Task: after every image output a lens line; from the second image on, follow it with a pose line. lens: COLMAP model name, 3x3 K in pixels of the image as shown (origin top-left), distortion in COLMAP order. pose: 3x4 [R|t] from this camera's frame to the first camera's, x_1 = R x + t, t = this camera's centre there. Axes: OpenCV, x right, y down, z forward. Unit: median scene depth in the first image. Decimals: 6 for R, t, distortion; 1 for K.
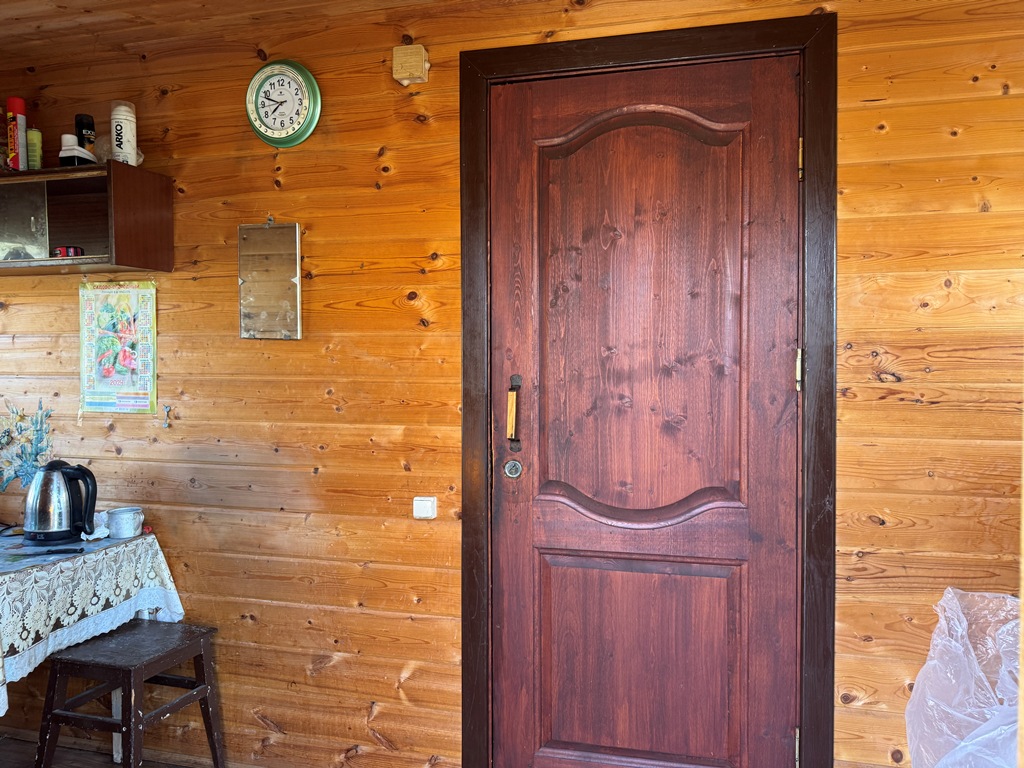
lens RADIAL K [[719.6, 0, 515.2], [0, 719.6, 385.2], [0, 0, 1]] dist [0.039658, -0.049788]
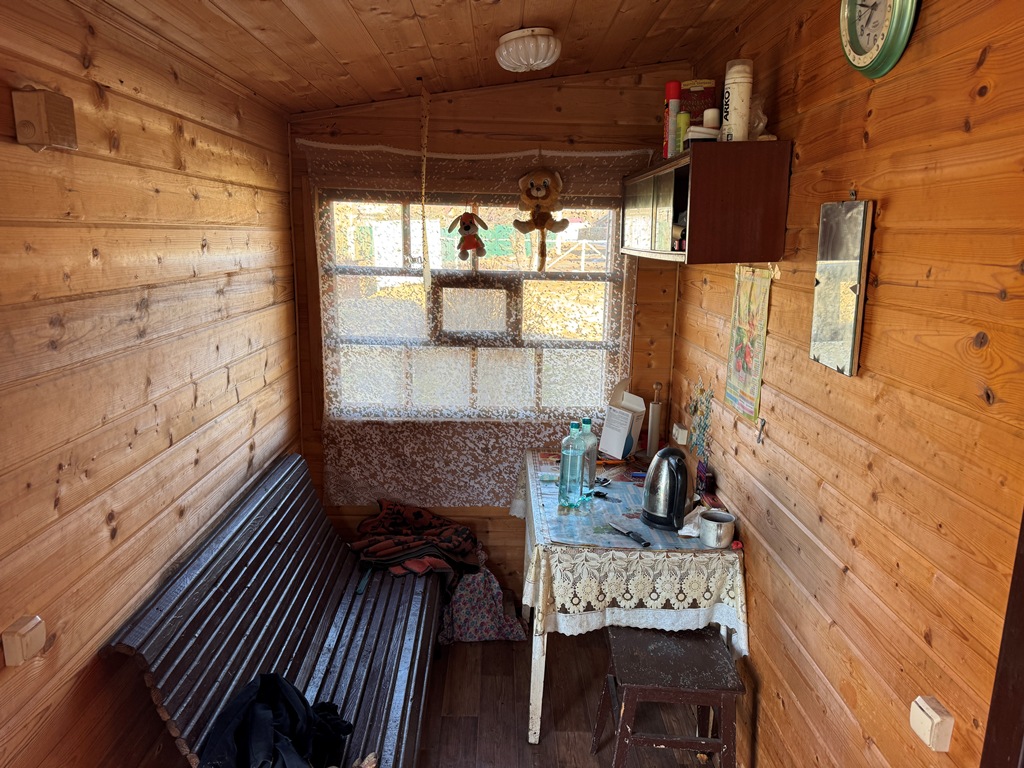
lens RADIAL K [[719.6, 0, 513.2], [0, 719.6, 383.4], [0, 0, 1]] dist [0.039658, -0.049788]
pose [[0.279613, 0.193826, -0.940345, 0.255878], [-0.059268, 0.981027, 0.184588, -0.169081], [0.958282, 0.004120, 0.285796, 0.529245]]
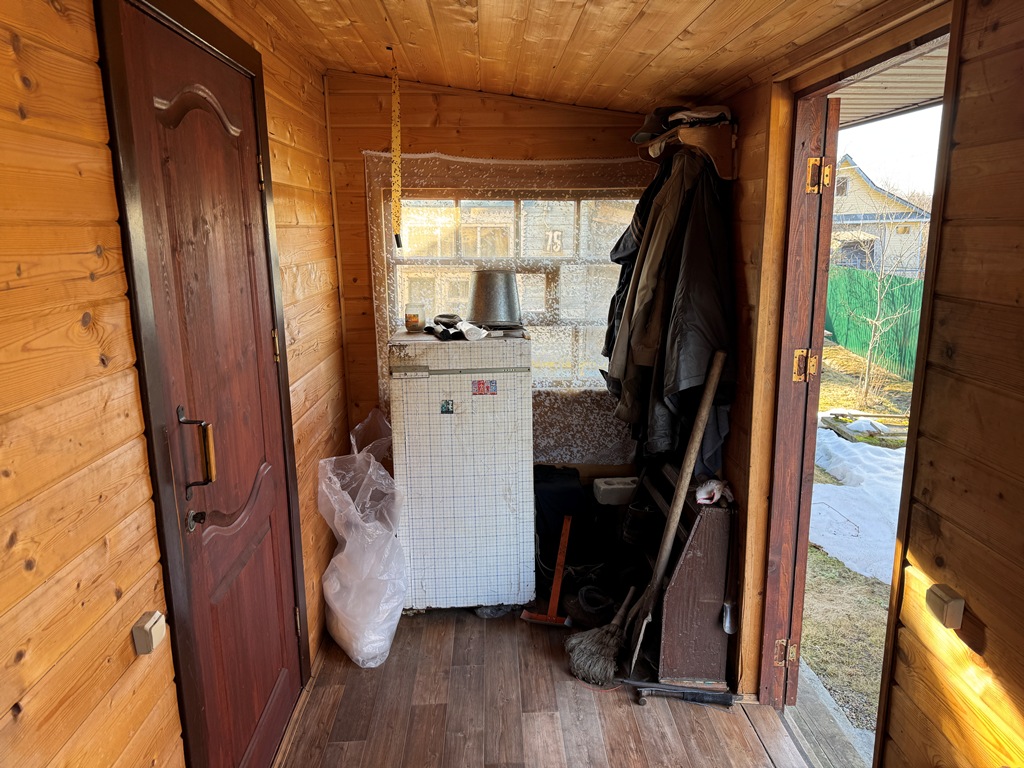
lens RADIAL K [[719.6, 0, 513.3], [0, 719.6, 380.1], [0, 0, 1]] dist [0.039658, -0.049788]
pose [[-0.295999, -0.195924, 0.934879, -0.807288], [0.051217, 0.974074, 0.220354, -0.187687], [-0.953814, 0.113107, -0.278291, 0.836165]]
